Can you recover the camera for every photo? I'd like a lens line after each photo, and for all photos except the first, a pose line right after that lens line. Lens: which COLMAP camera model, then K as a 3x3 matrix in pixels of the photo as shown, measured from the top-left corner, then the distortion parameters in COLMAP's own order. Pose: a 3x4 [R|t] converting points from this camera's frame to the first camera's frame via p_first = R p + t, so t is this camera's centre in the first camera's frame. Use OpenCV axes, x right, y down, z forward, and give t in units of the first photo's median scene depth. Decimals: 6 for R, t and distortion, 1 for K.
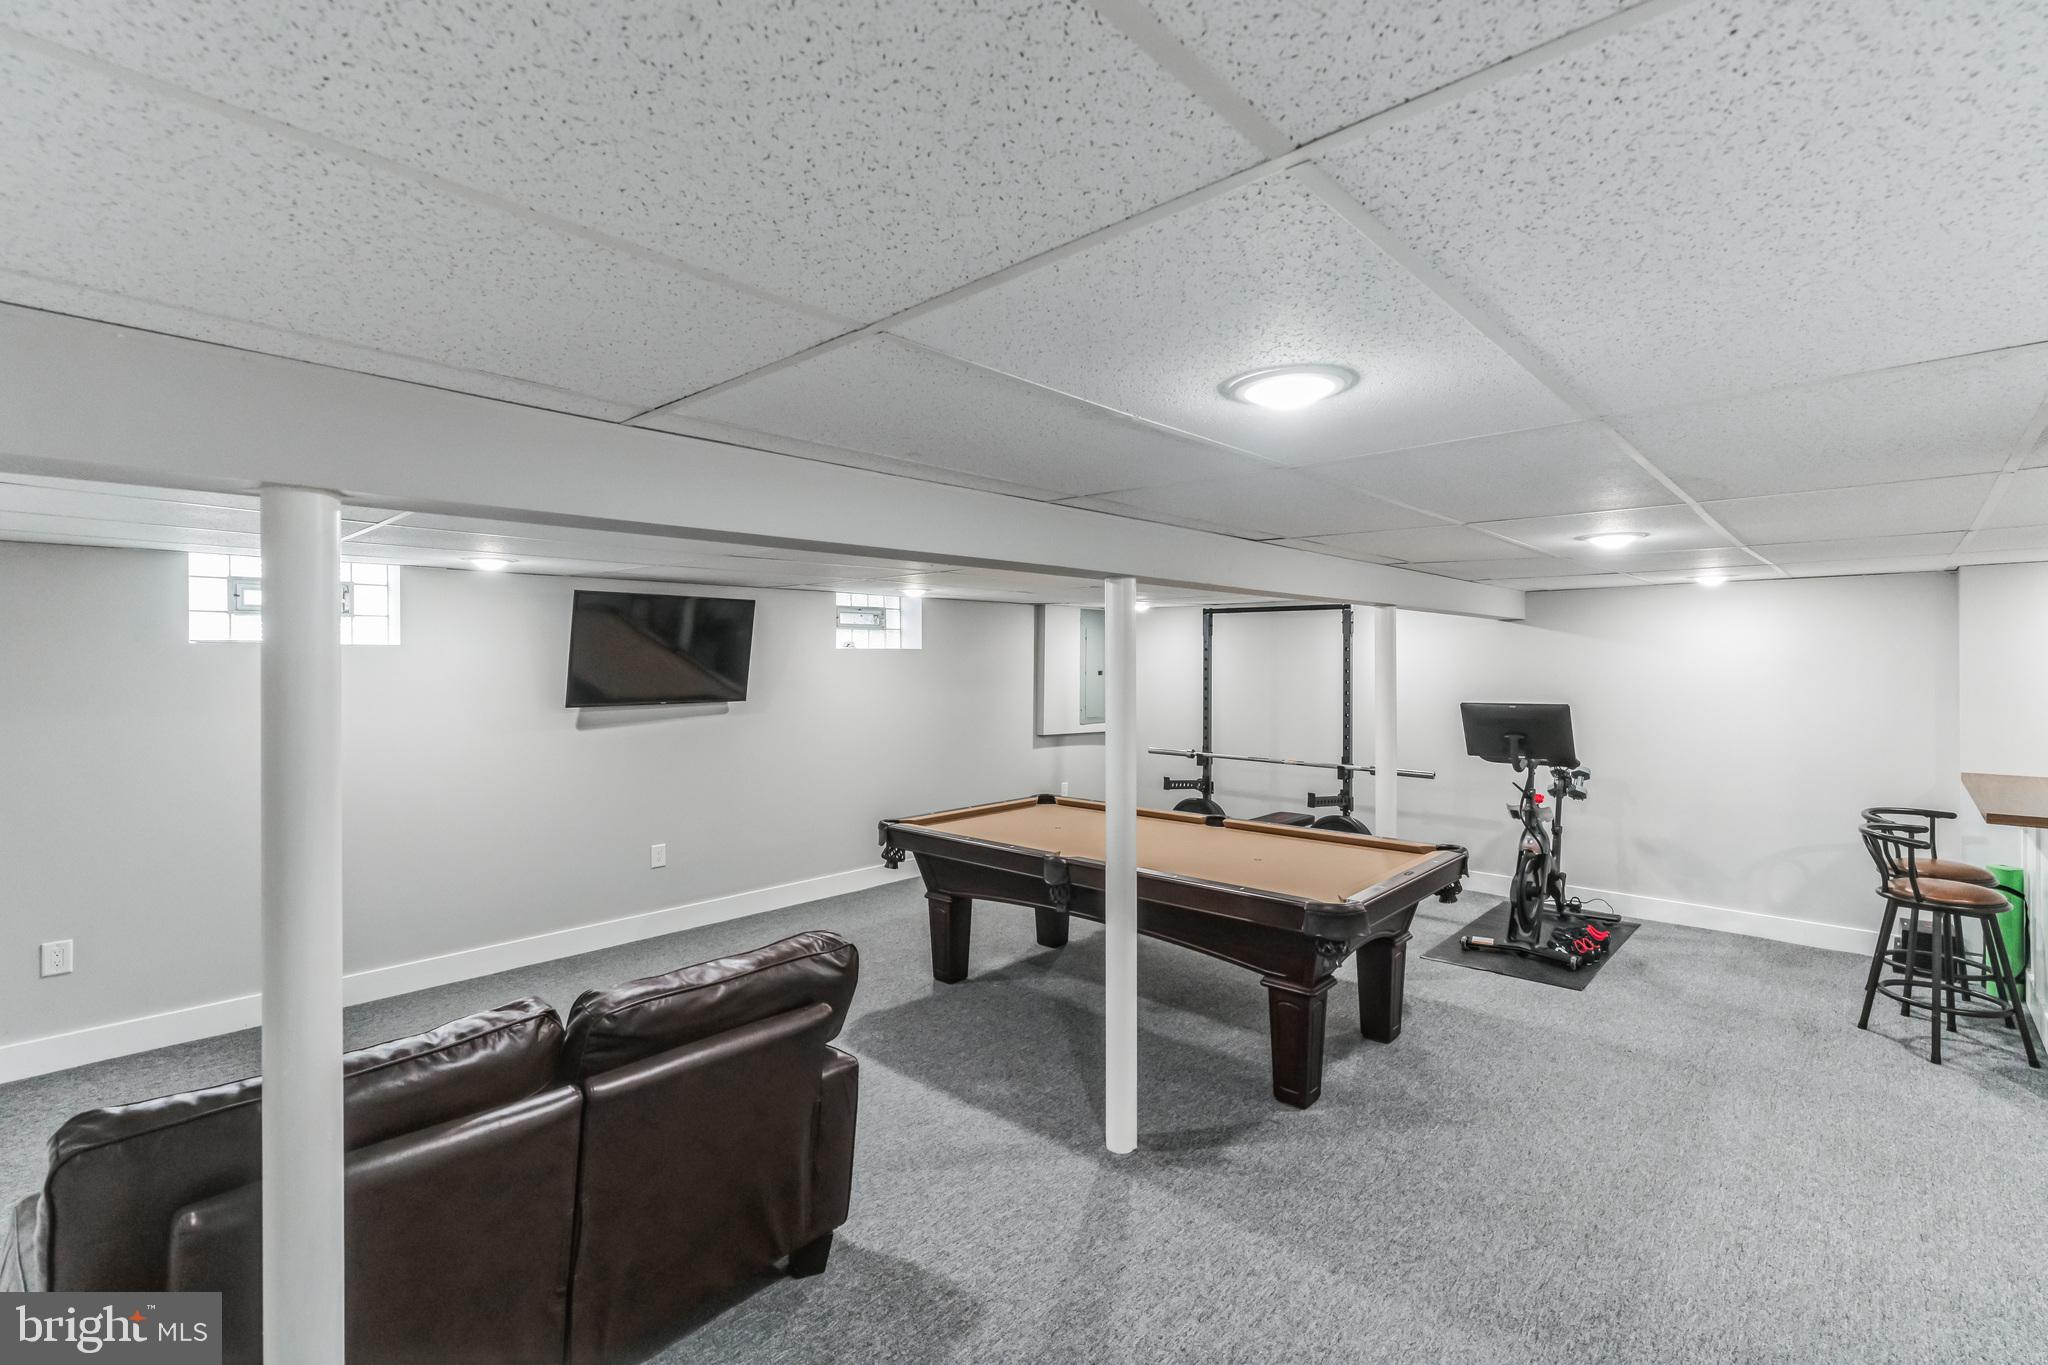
lens RADIAL K [[933.7, 0, 1011.1], [0, 933.7, 646.6], [0, 0, 1]] dist [-0.003511, 0.000635]
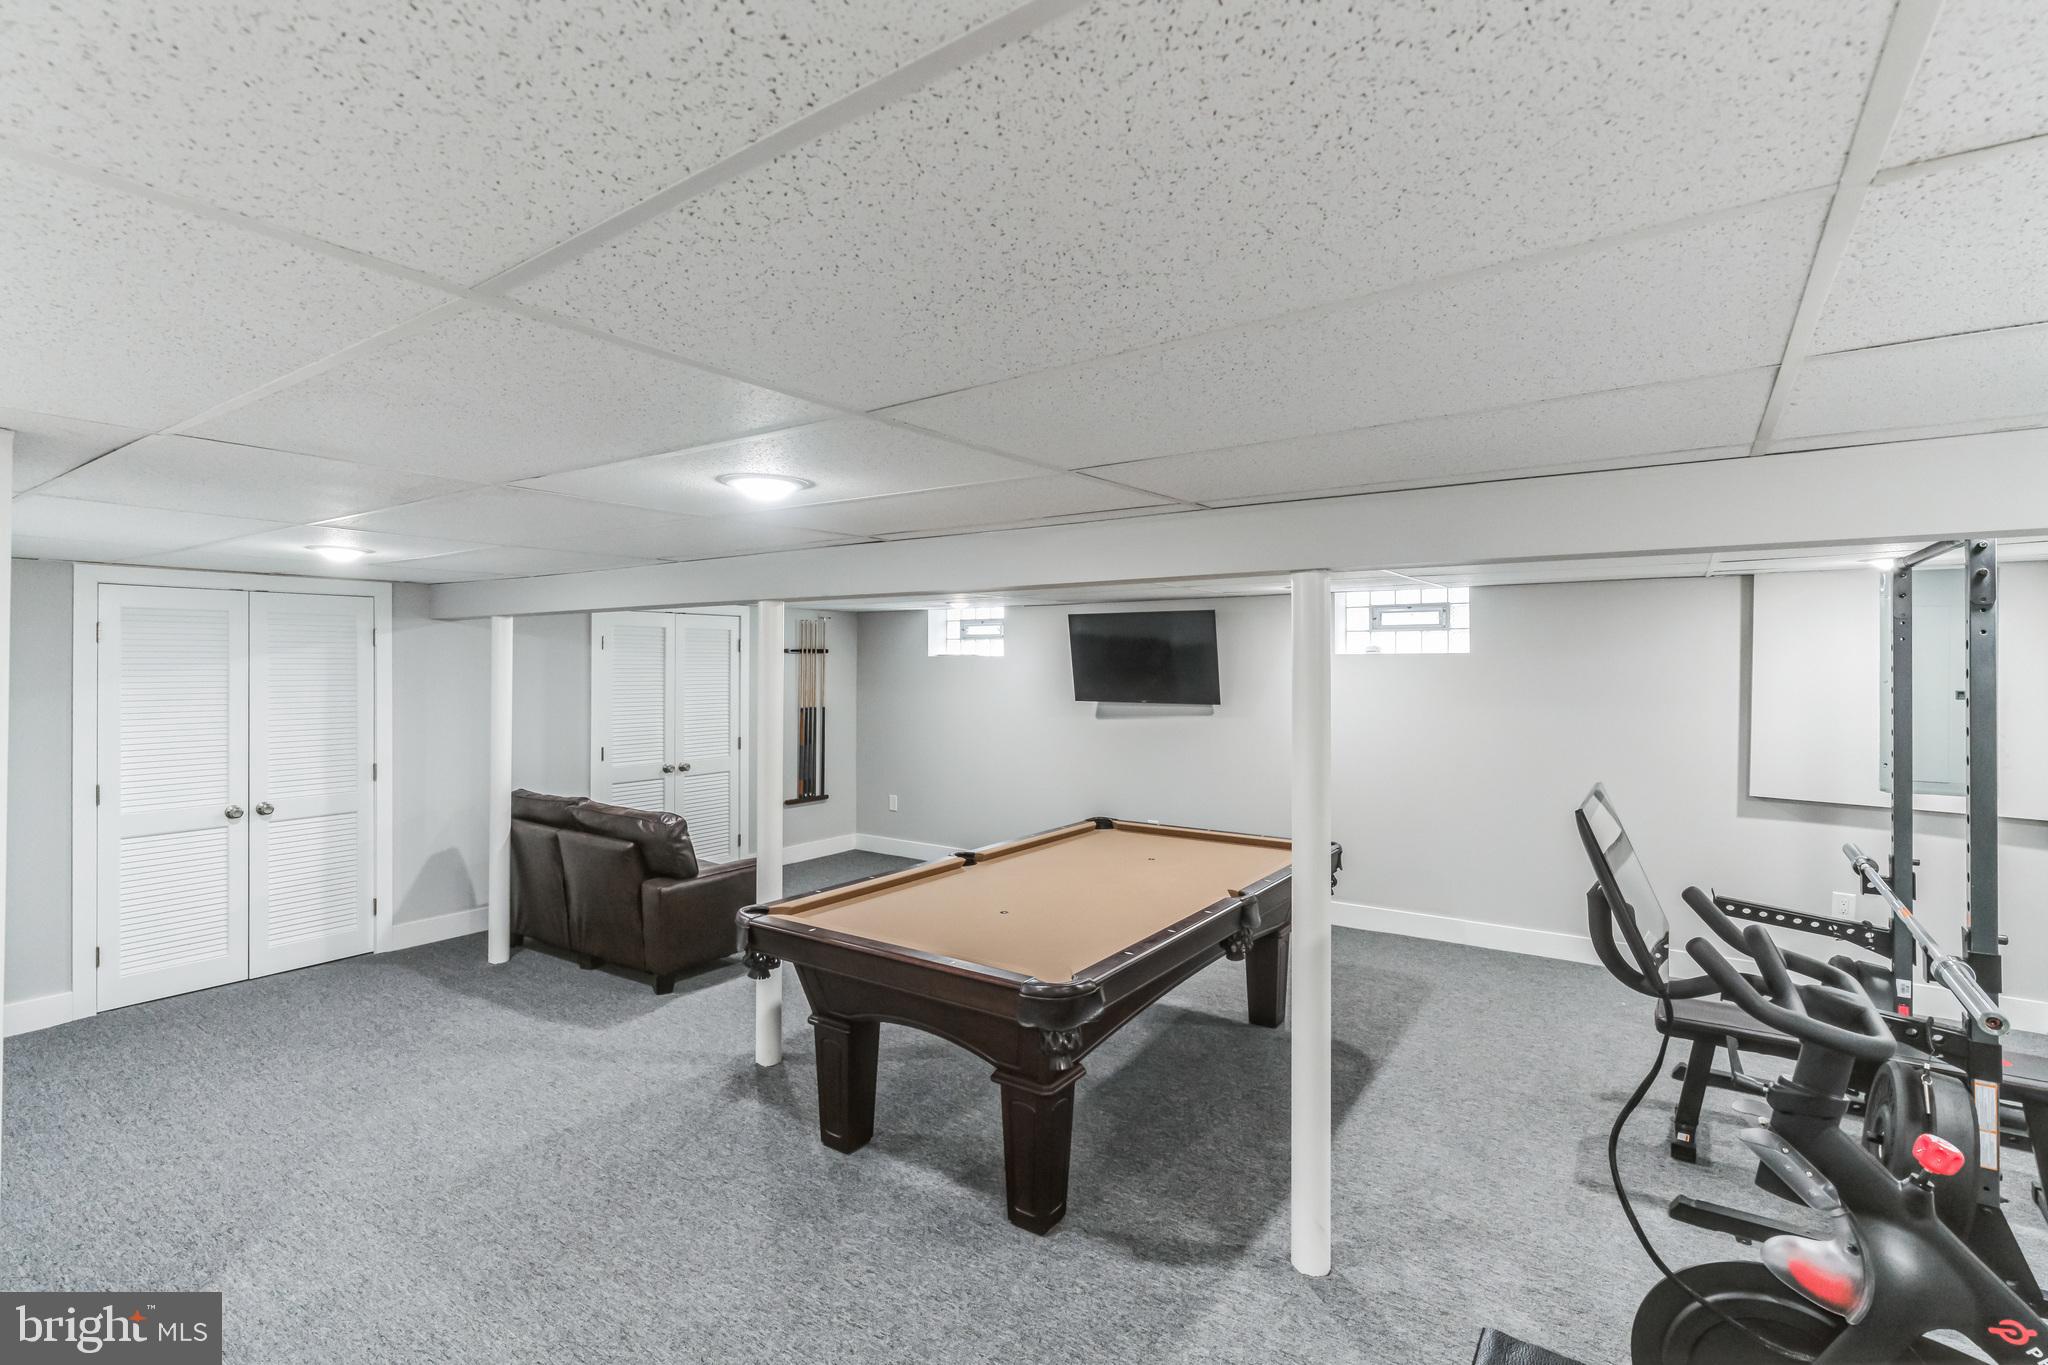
lens RADIAL K [[933.7, 0, 1011.1], [0, 933.7, 646.6], [0, 0, 1]] dist [-0.003511, 0.000635]
pose [[0.137265, -0.014413, -0.990429, 0.868619], [0.013648, 0.999827, -0.012658, 0.002253], [0.990440, -0.011780, 0.137438, 0.715861]]
